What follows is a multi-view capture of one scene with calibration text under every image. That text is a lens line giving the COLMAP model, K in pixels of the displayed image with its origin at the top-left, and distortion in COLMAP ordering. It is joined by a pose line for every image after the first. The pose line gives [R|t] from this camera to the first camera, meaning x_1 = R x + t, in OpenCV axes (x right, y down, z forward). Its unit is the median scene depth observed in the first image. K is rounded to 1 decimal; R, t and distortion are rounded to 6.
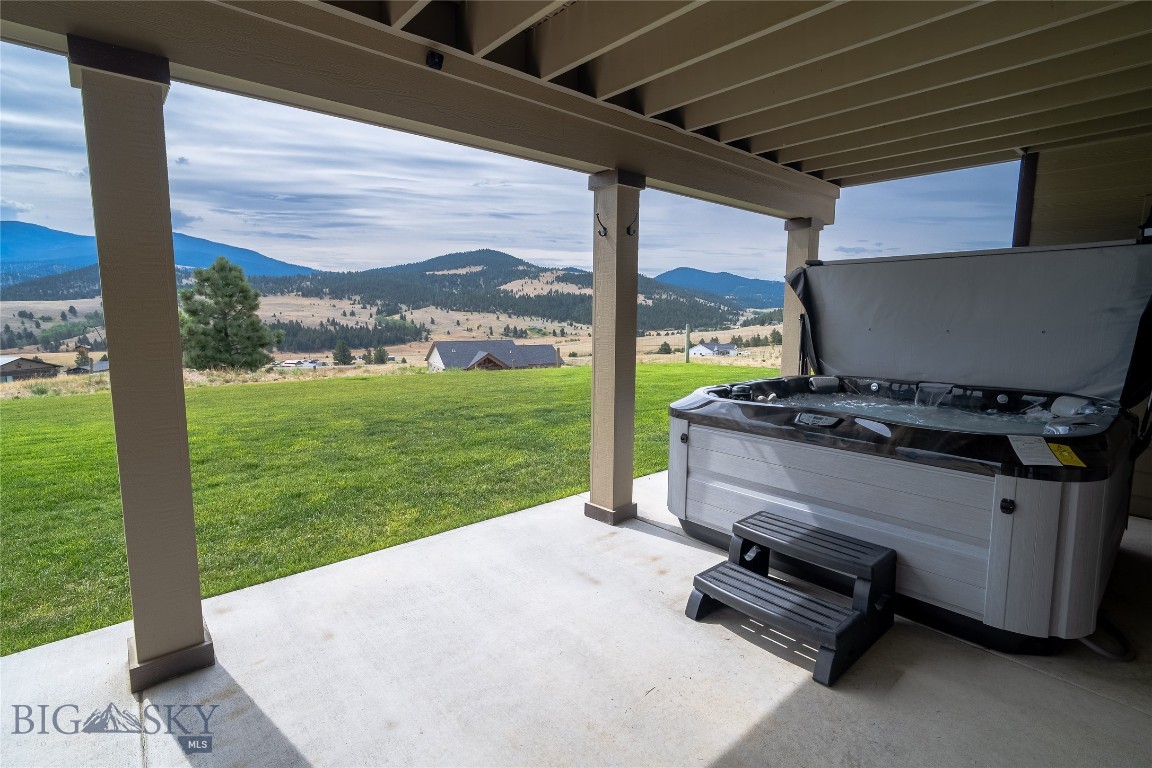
lens RADIAL K [[559.9, 0, 576.0], [0, 559.9, 368.2], [0, 0, 1]] dist [0.000625, -0.000090]
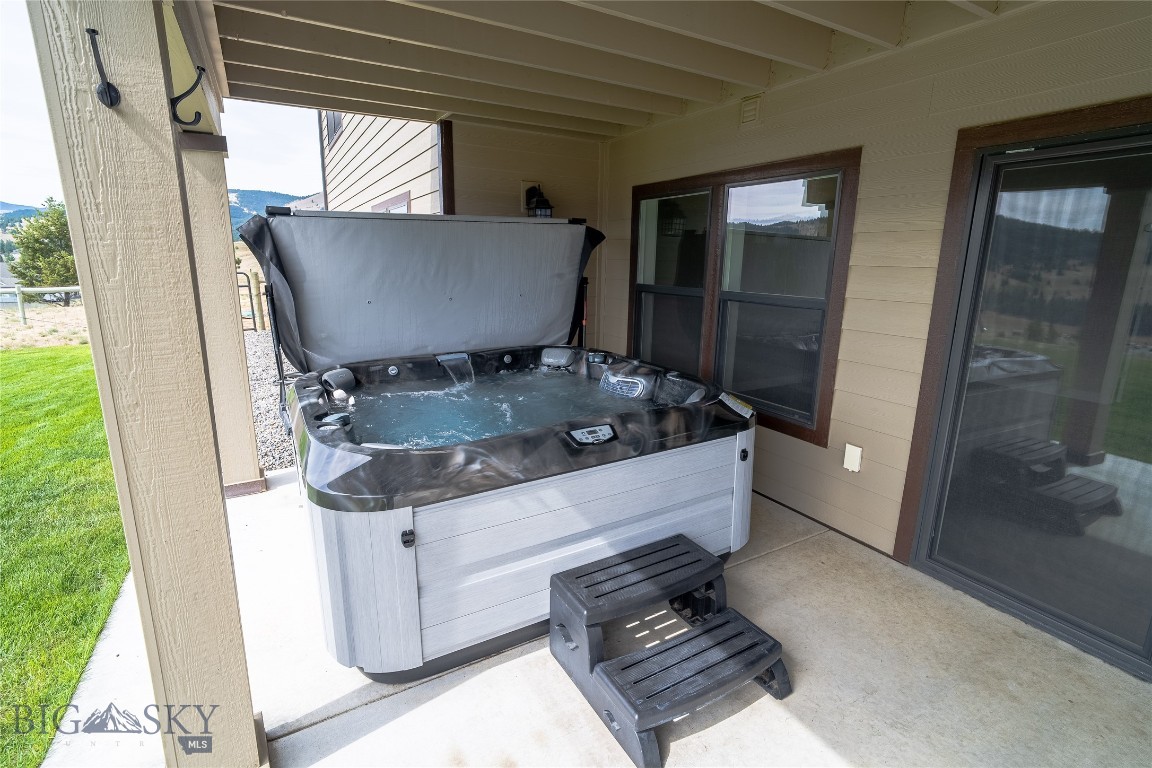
lens RADIAL K [[527.8, 0, 576.0], [0, 527.8, 384.0], [0, 0, 1]] dist [-0.034458, 0.000153]
pose [[0.192576, -0.228597, 0.954284, -0.212097], [0.095927, 0.972215, 0.213534, -0.107210], [-0.976582, 0.050420, 0.209154, 0.670117]]
